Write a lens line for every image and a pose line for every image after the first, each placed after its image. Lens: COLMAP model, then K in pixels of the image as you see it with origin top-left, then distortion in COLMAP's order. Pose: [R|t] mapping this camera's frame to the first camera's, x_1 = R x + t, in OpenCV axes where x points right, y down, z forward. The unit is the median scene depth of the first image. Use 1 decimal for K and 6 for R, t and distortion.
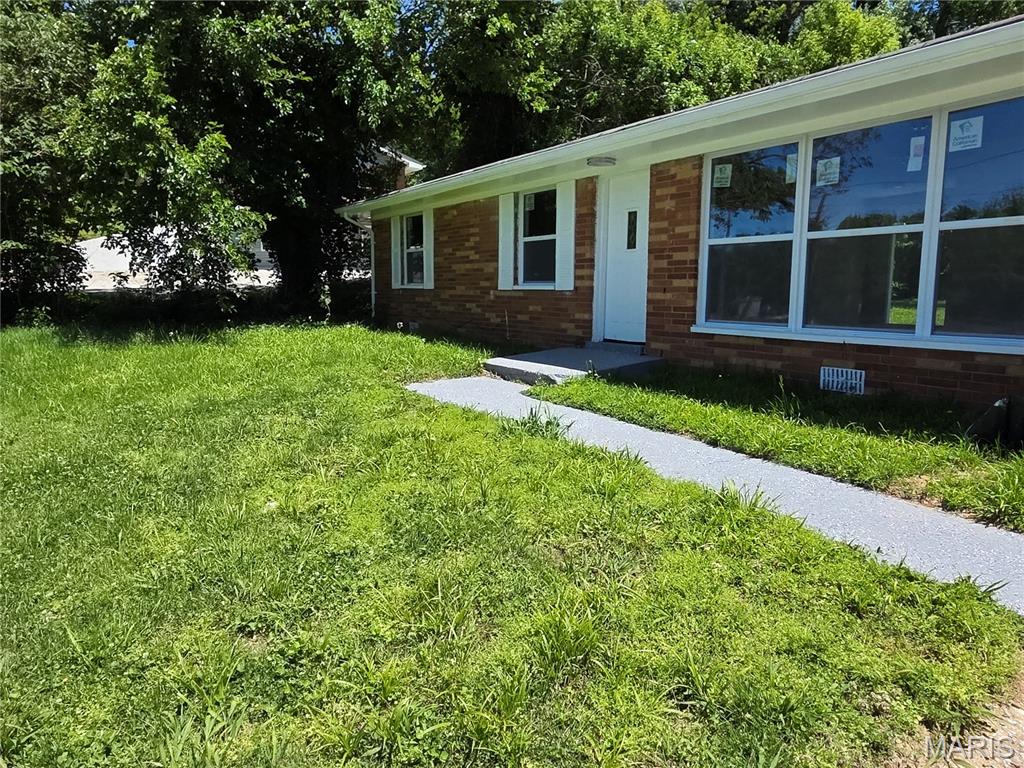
lens RADIAL K [[694.9, 0, 512.0], [0, 694.9, 384.0], [0, 0, 1]] dist [0.001945, 0.000313]
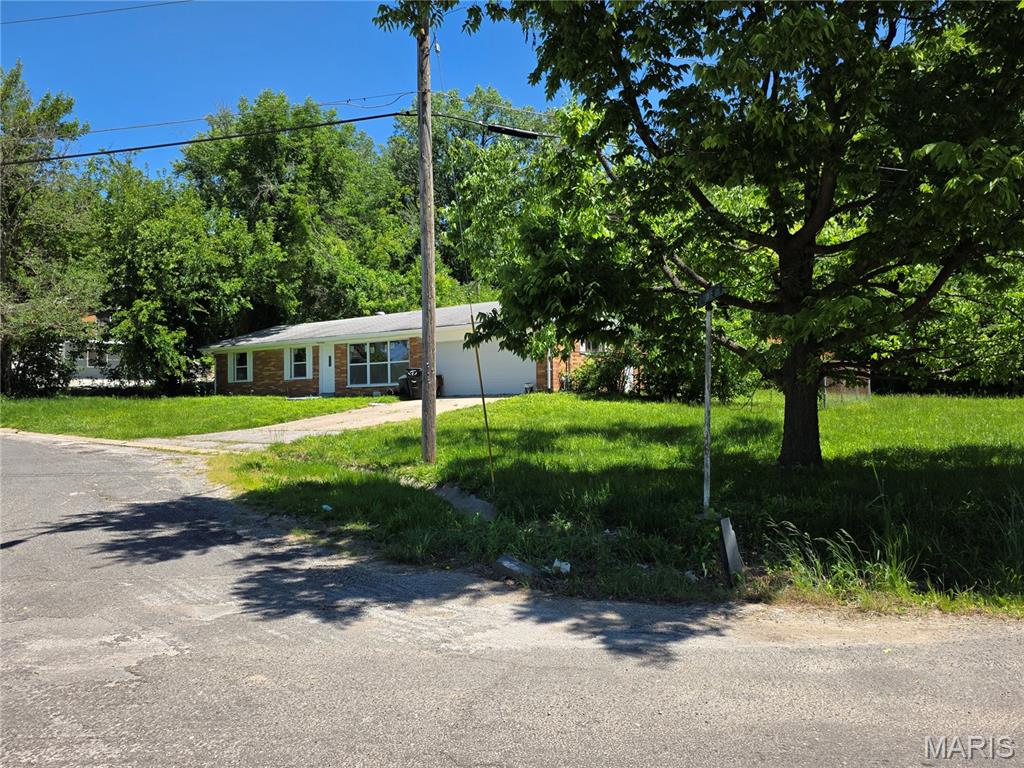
lens RADIAL K [[712.1, 0, 512.0], [0, 712.1, 384.0], [0, 0, 1]] dist [0.000668, -0.000015]
pose [[0.919749, -0.003247, 0.392493, -0.362201], [0.069884, 0.985343, -0.155610, 0.474960], [-0.386235, 0.170551, 0.906496, -2.391132]]
